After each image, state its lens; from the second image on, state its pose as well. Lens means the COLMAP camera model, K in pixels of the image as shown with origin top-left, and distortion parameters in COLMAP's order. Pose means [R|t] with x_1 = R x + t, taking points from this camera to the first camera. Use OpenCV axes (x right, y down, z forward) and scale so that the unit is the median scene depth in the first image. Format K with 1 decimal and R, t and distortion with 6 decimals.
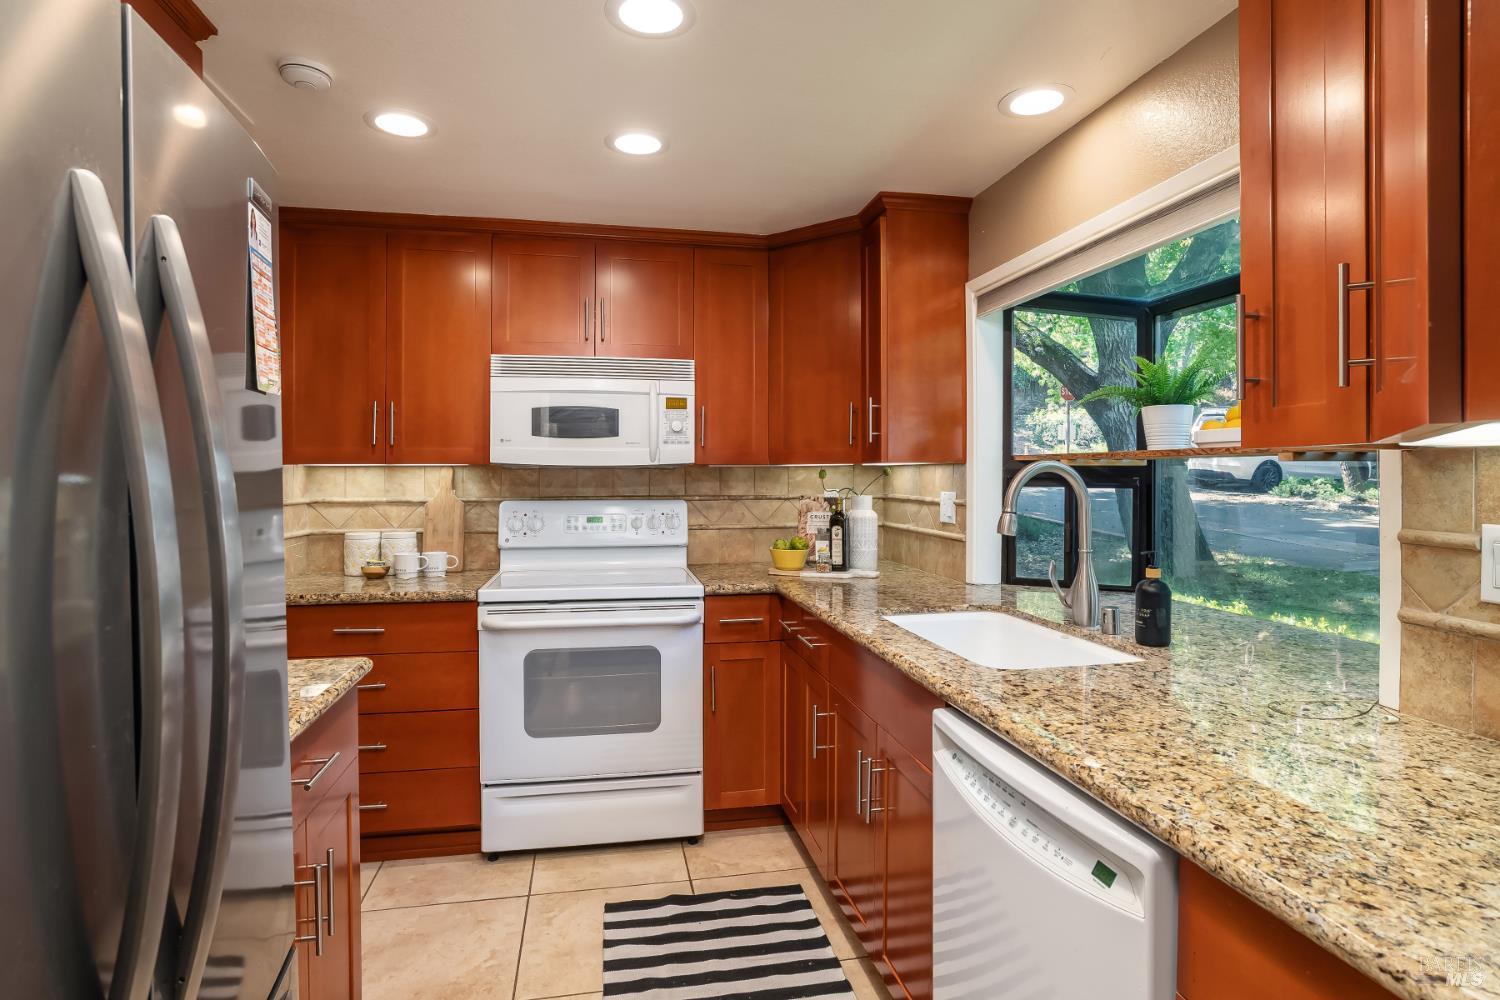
lens RADIAL K [[791.4, 0, 755.6], [0, 791.4, 493.1], [0, 0, 1]] dist [-0.015043, 0.000697]
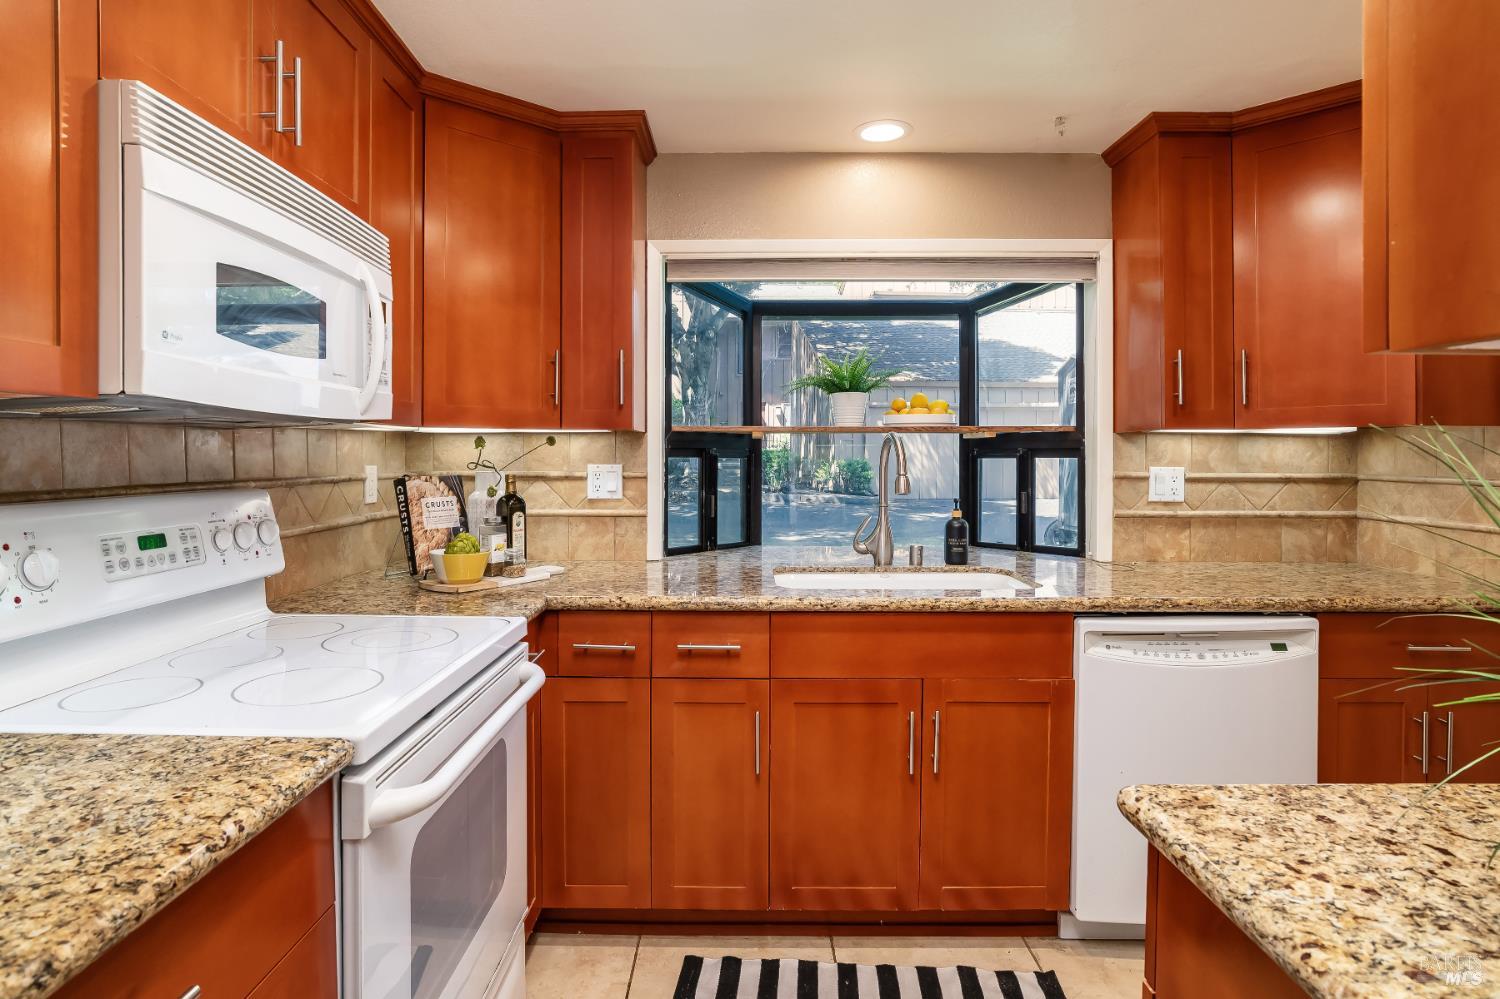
lens RADIAL K [[808.3, 0, 745.6], [0, 808.3, 467.0], [0, 0, 1]] dist [-0.002714, 0.000041]
pose [[0.206317, -0.012884, 0.978400, -0.652480], [0.023403, 0.999692, 0.008229, -0.002379], [-0.978205, 0.021200, 0.206555, 0.689240]]
